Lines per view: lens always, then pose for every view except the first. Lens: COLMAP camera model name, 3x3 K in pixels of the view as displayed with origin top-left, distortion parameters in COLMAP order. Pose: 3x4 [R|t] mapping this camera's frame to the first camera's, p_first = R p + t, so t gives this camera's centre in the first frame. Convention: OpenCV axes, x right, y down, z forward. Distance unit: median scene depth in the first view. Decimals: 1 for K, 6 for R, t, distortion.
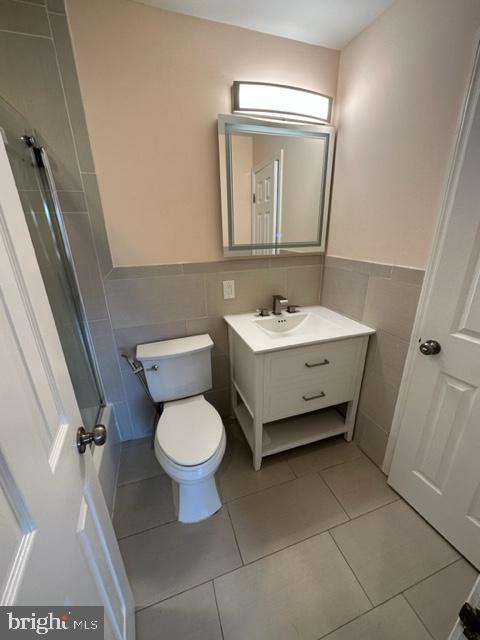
lens RADIAL K [[257.0, 0, 239.4], [0, 257.0, 317.2], [0, 0, 1]] dist [0.006599, -0.001011]
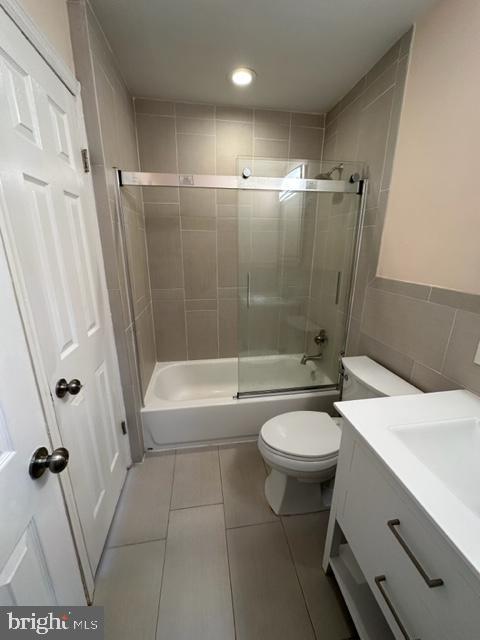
lens RADIAL K [[257.0, 0, 238.9], [0, 257.0, 318.2], [0, 0, 1]] dist [0.006599, -0.001011]
pose [[-0.176182, 0.284930, -0.942218, 0.642635], [-0.328349, 0.885358, 0.329132, -0.204698], [0.927980, 0.367363, -0.062428, 0.610622]]
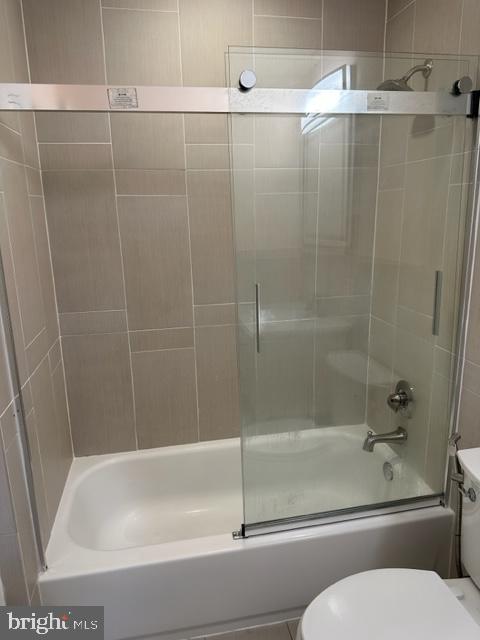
lens RADIAL K [[461.5, 0, 244.0], [0, 461.5, 320.9], [0, 0, 1]] dist [0.060049, -0.067606]
pose [[-0.136586, 0.249094, -0.958799, 0.498186], [-0.304757, 0.910365, 0.279925, -0.215750], [0.942585, 0.330435, -0.048430, 0.557403]]
